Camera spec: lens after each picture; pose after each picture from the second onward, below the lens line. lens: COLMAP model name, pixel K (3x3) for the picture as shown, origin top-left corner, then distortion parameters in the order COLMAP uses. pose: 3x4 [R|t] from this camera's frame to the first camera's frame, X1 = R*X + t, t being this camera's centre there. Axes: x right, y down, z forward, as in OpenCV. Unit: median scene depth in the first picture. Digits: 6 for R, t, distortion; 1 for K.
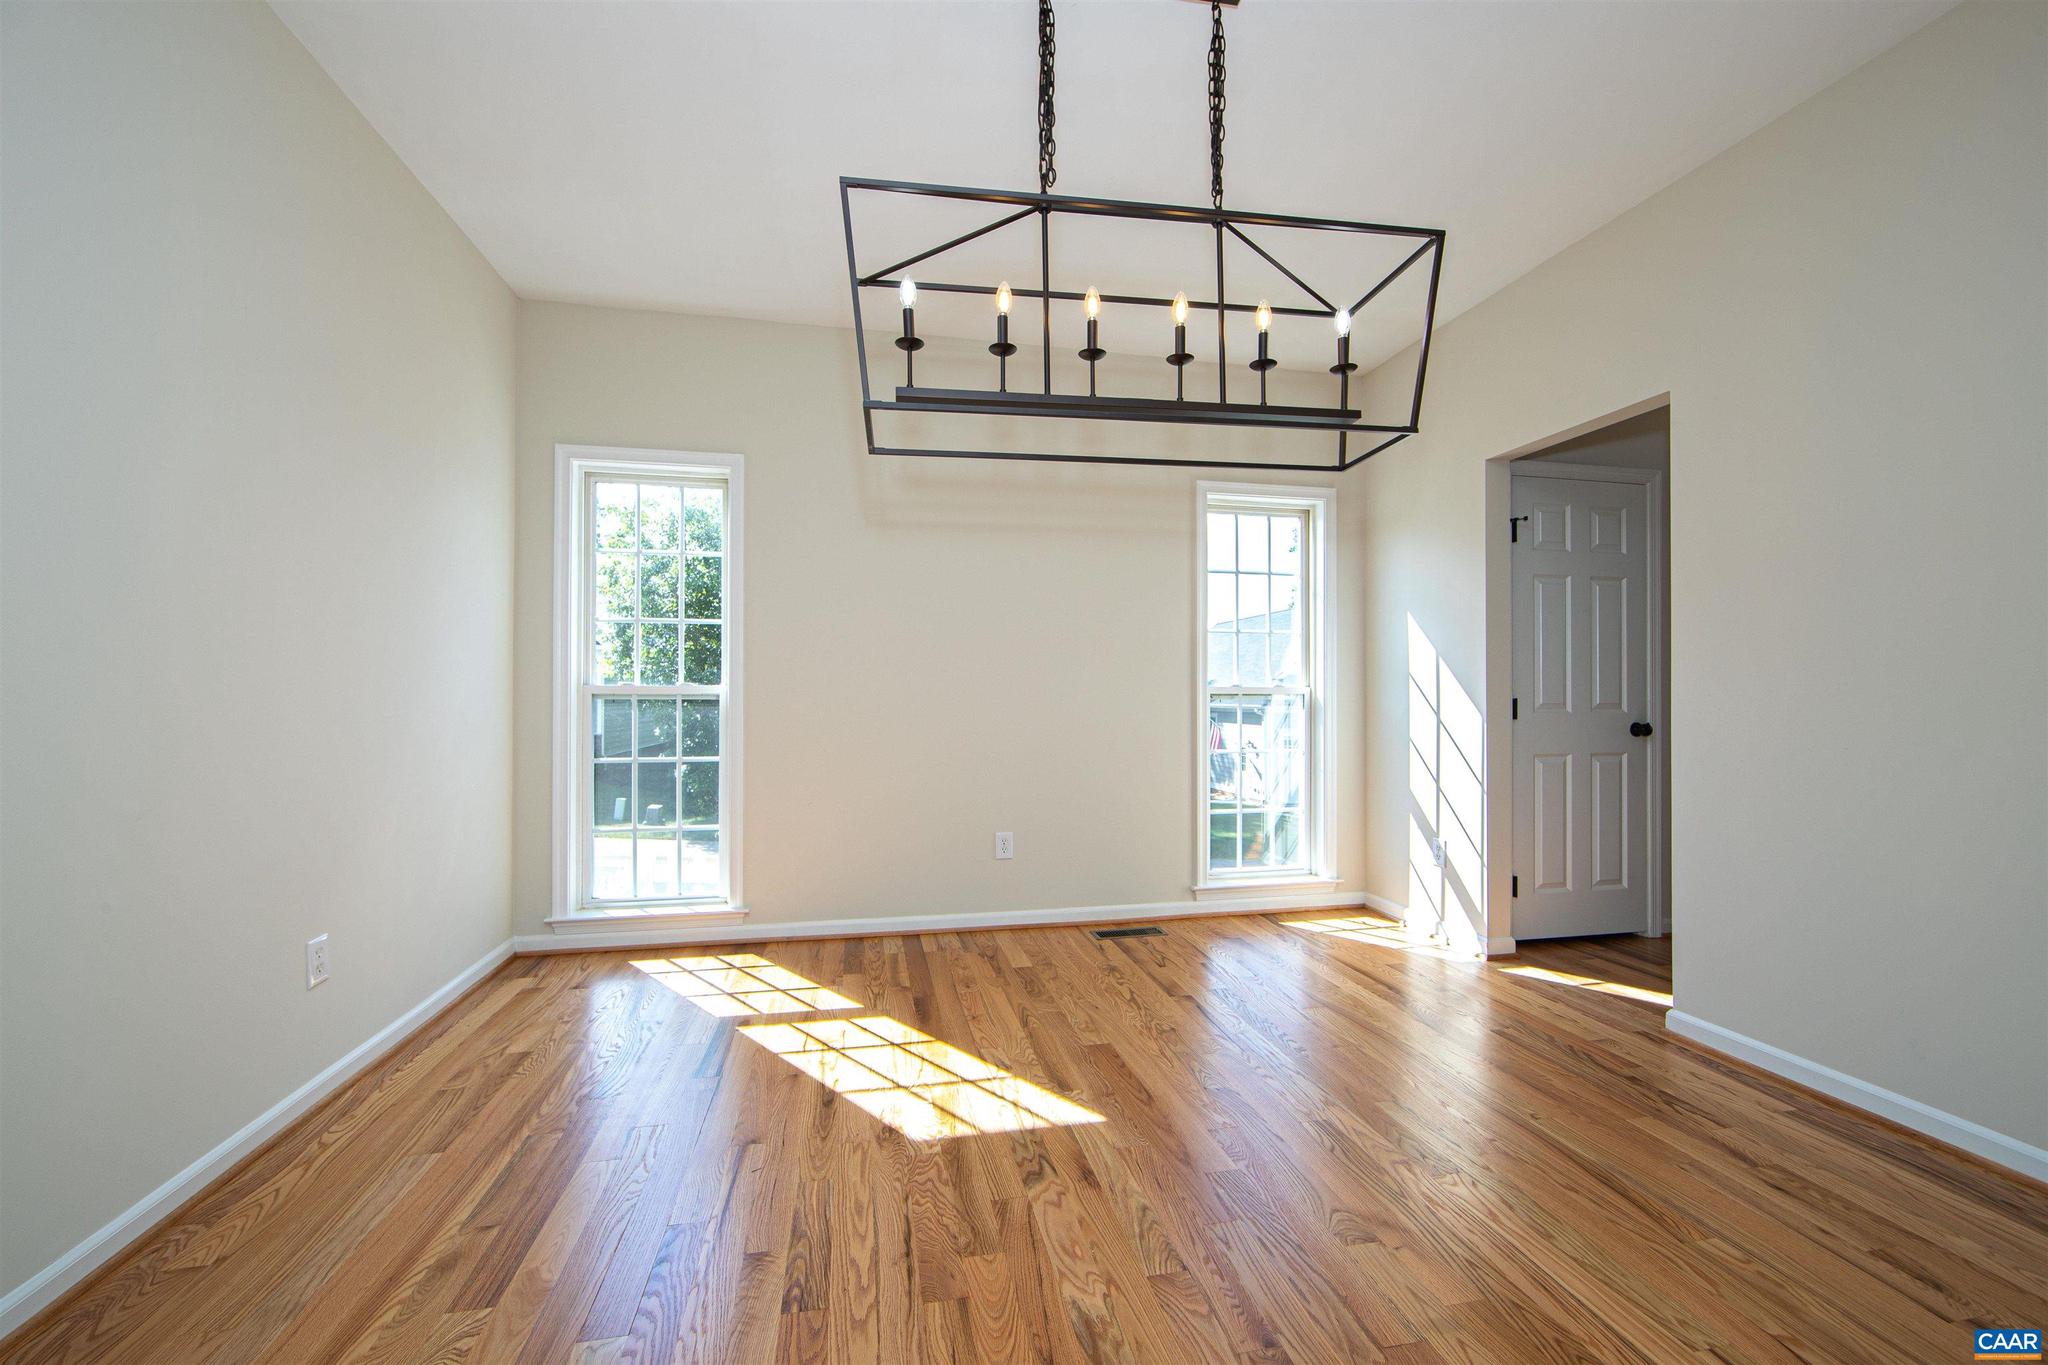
lens RADIAL K [[814.7, 0, 1017.8], [0, 814.7, 695.5], [0, 0, 1]] dist [-0.009284, 0.001467]
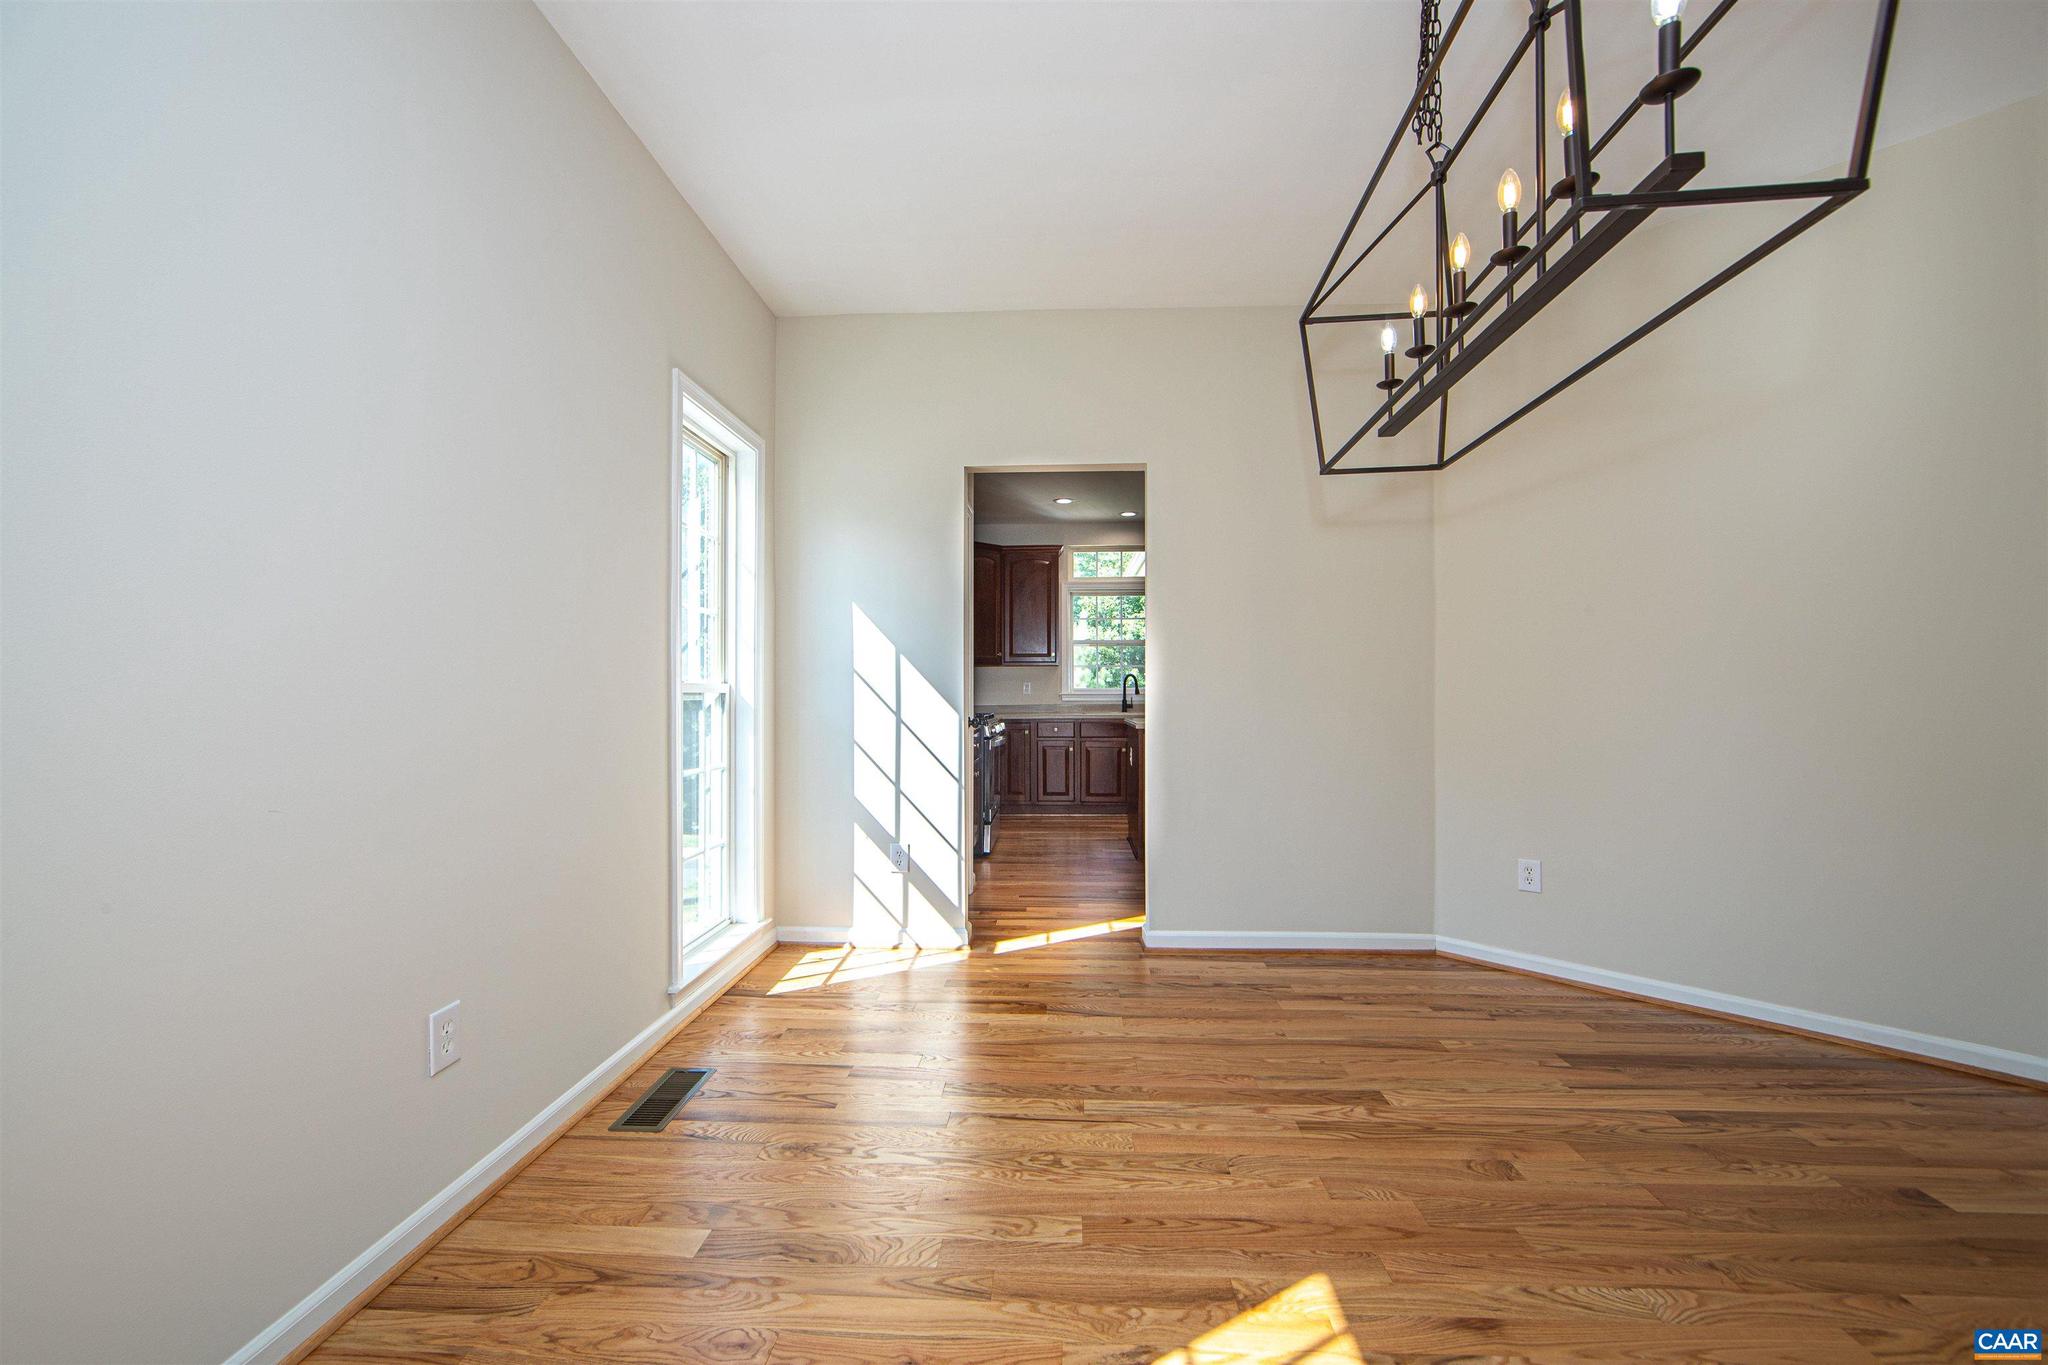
lens RADIAL K [[814.7, 0, 1034.4], [0, 814.7, 680.4], [0, 0, 1]] dist [-0.009284, 0.001467]
pose [[0.248479, 0.019068, 0.968450, -0.377766], [0.005729, 0.999760, -0.021154, 0.005592], [-0.968620, 0.010804, 0.248310, 0.608757]]
